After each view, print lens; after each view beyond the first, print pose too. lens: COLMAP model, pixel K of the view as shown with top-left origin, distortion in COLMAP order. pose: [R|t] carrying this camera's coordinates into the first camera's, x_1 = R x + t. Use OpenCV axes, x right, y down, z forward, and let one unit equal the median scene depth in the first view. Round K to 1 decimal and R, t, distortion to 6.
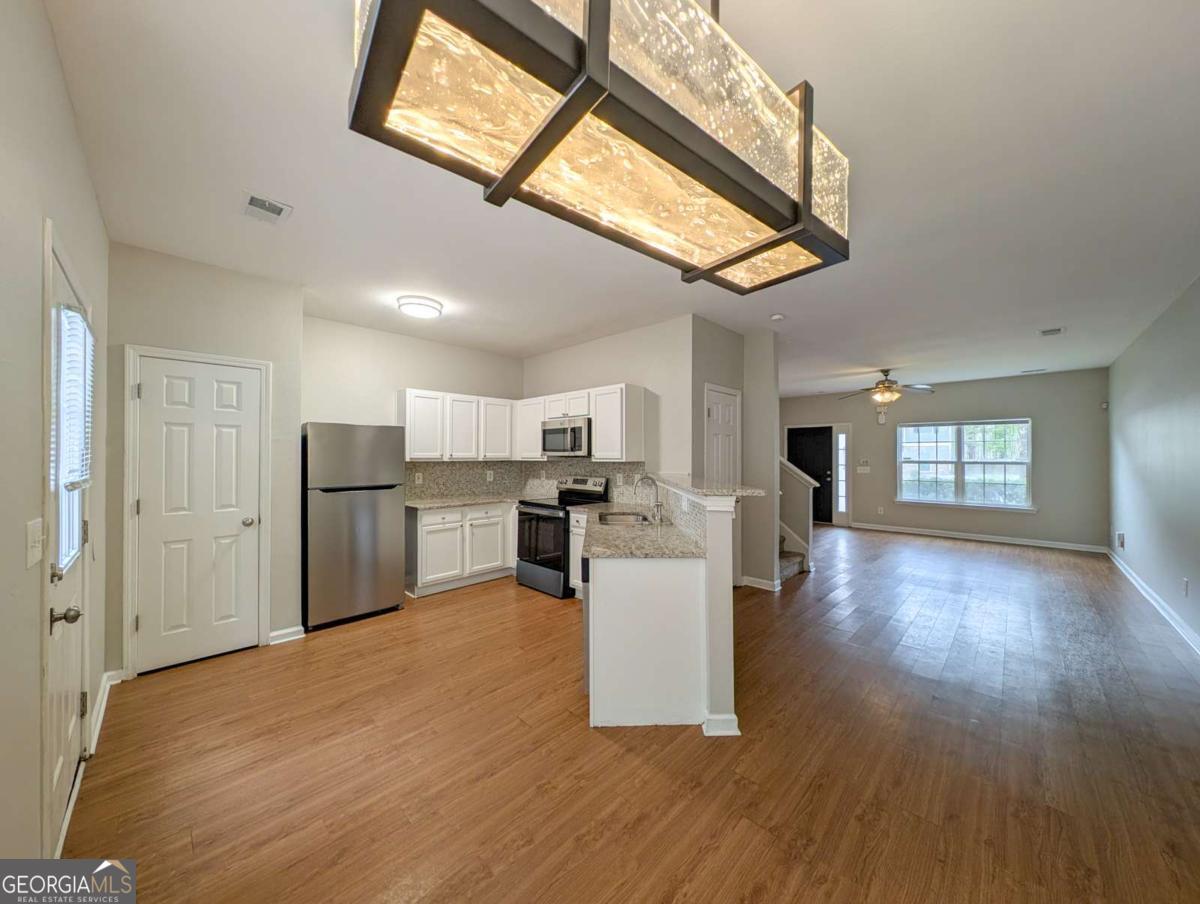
lens RADIAL K [[427.1, 0, 603.1], [0, 427.1, 454.5], [0, 0, 1]] dist [-0.000660, 0.000176]
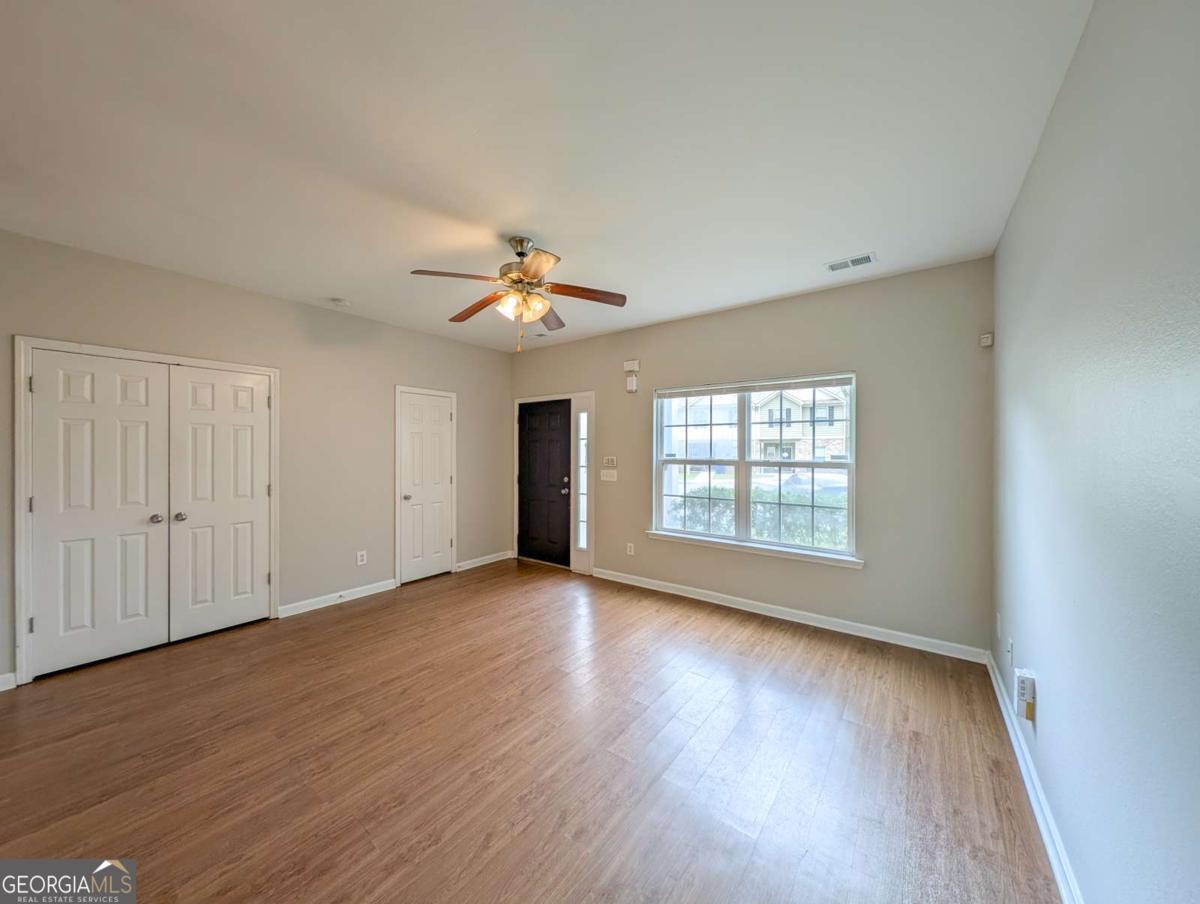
lens RADIAL K [[433.3, 0, 600.0], [0, 433.3, 452.0], [0, 0, 1]] dist [0.002950, -0.000392]
pose [[0.990595, -0.001293, 0.136822, 0.944063], [-0.000300, 0.999932, 0.011626, -0.001924], [-0.136827, -0.011558, 0.990527, 0.800711]]
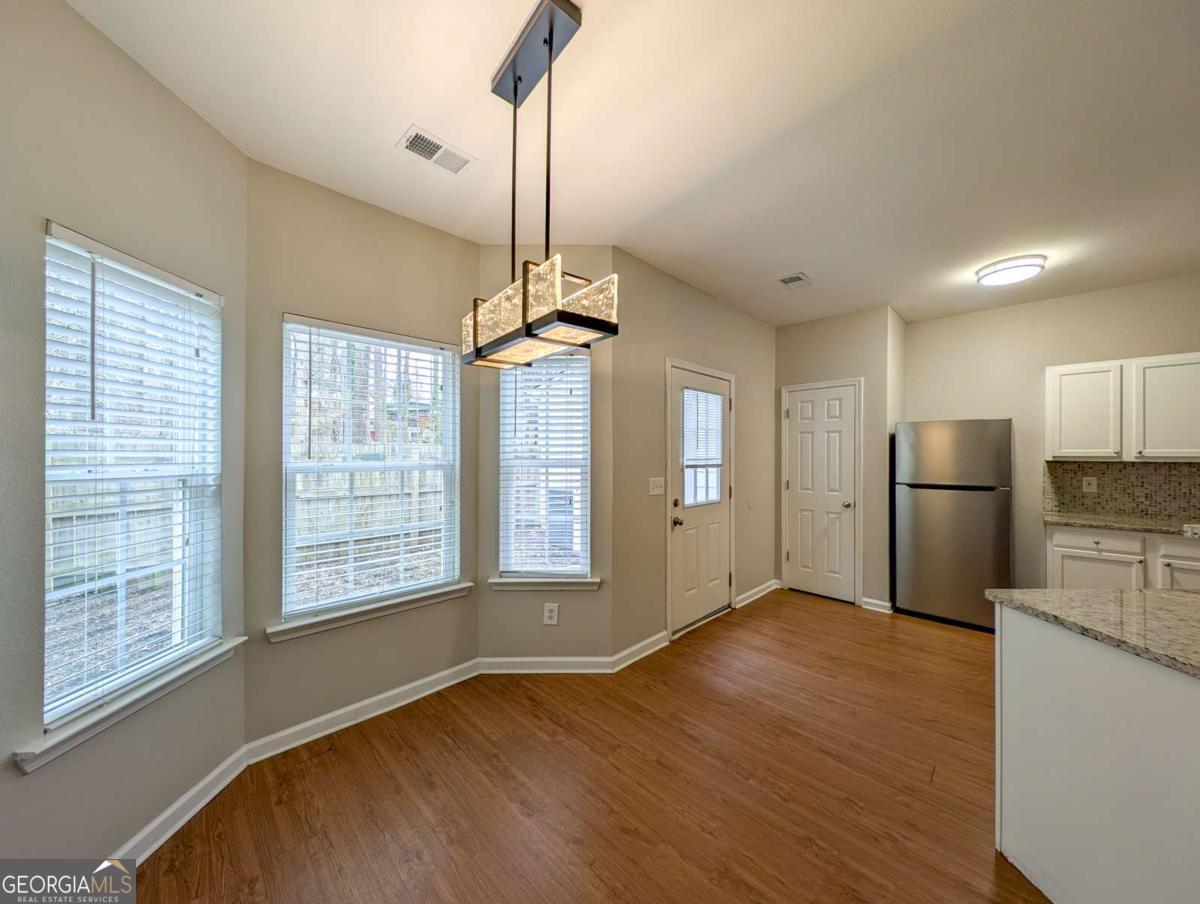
lens RADIAL K [[427.1, 0, 603.1], [0, 427.1, 454.5], [0, 0, 1]] dist [-0.000660, 0.000176]
pose [[-0.002836, 0.002558, -0.999993, 0.313120], [0.001399, 0.999996, 0.002554, 0.001251], [0.999995, -0.001392, -0.002840, 0.176246]]
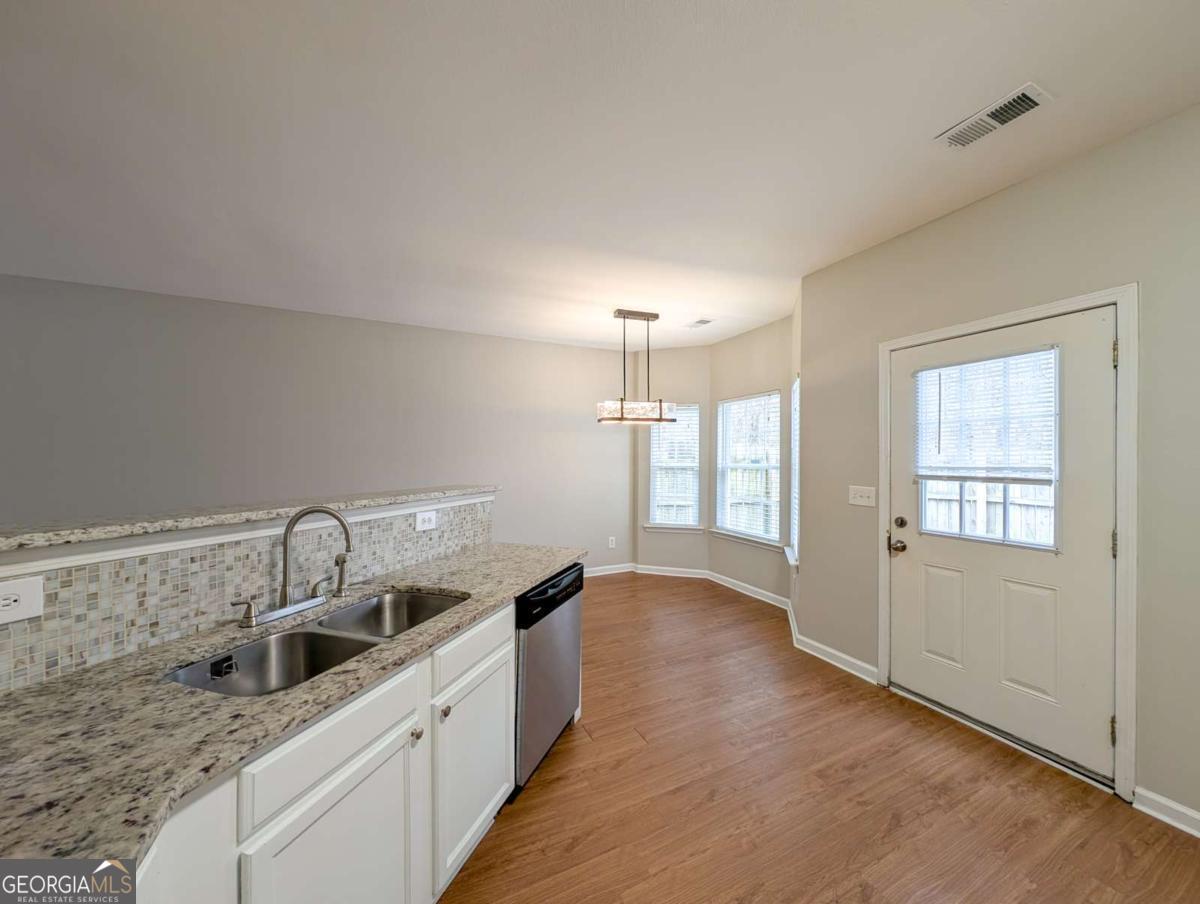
lens RADIAL K [[437.9, 0, 600.8], [0, 437.9, 457.9], [0, 0, 1]] dist [-0.001069, -0.000220]
pose [[-0.941133, -0.002767, 0.338024, -0.211990], [-0.004493, 0.999981, -0.004322, 0.003894], [-0.338006, -0.005586, -0.941127, 0.951960]]
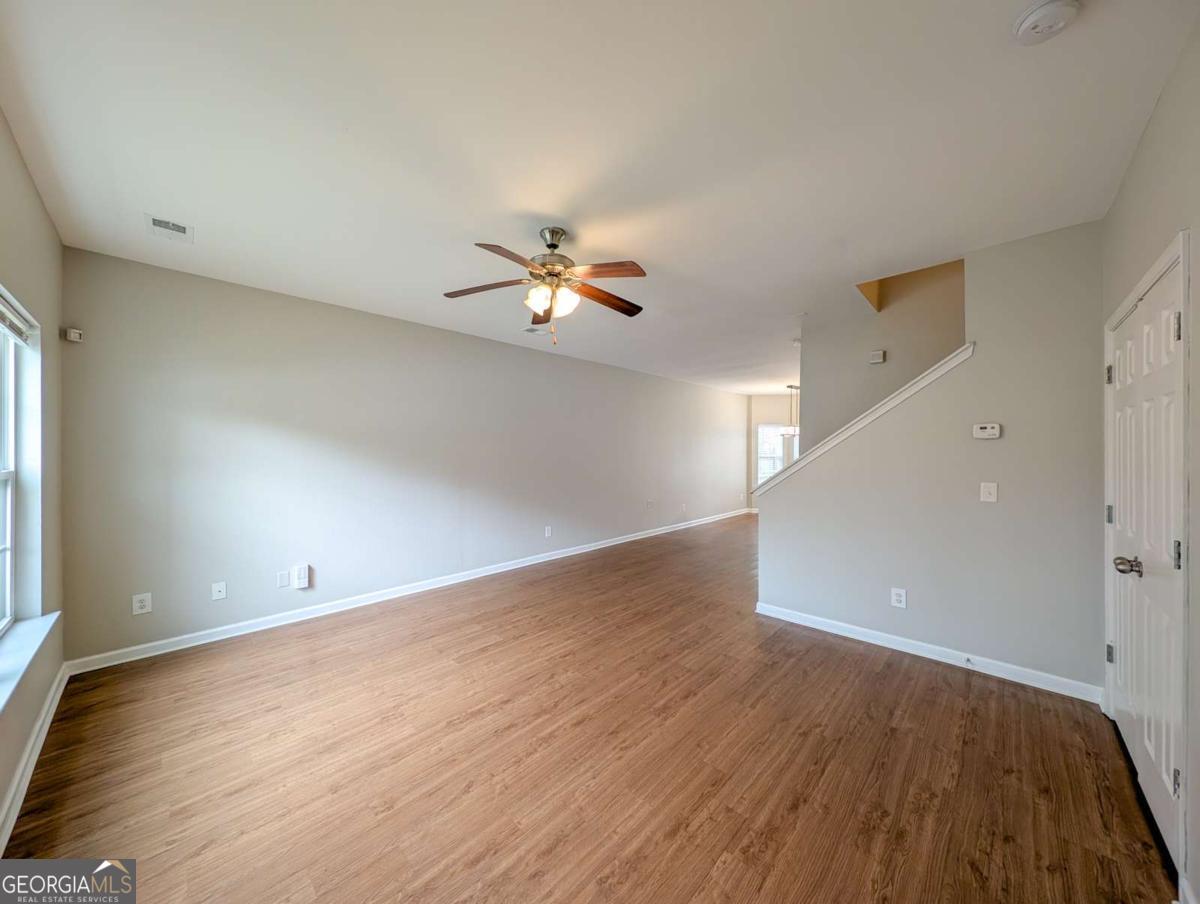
lens RADIAL K [[433.3, 0, 600.0], [0, 433.3, 452.0], [0, 0, 1]] dist [0.002950, -0.000392]
pose [[-0.999913, -0.002345, -0.012967, 0.860907], [-0.002290, 0.999988, -0.004304, 0.007868], [0.012976, -0.004274, -0.999907, 2.017295]]
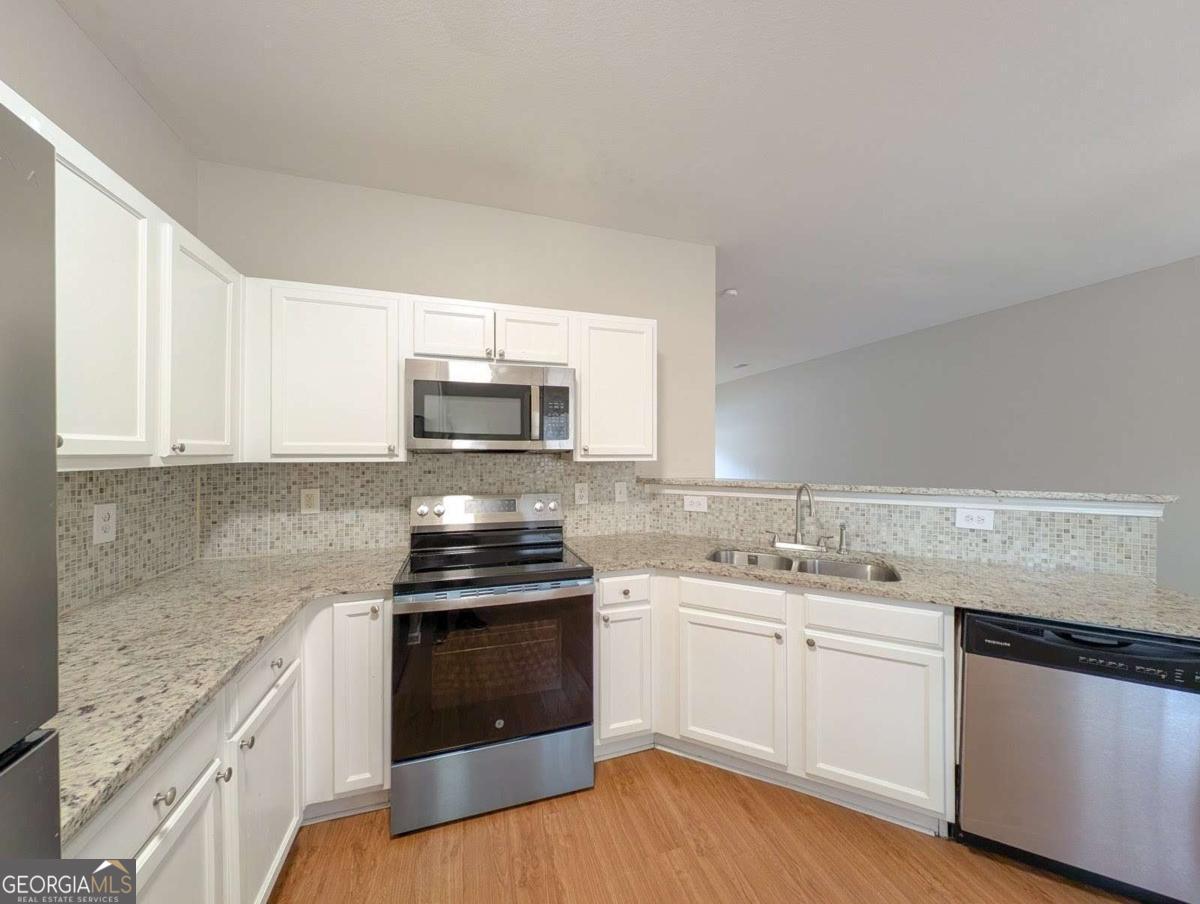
lens RADIAL K [[433.3, 0, 600.0], [0, 433.3, 452.0], [0, 0, 1]] dist [0.002950, -0.000392]
pose [[0.464800, -0.002074, 0.885413, -0.429283], [-0.005062, 0.999975, 0.005000, 0.002388], [-0.885401, -0.006806, 0.464778, 0.714673]]
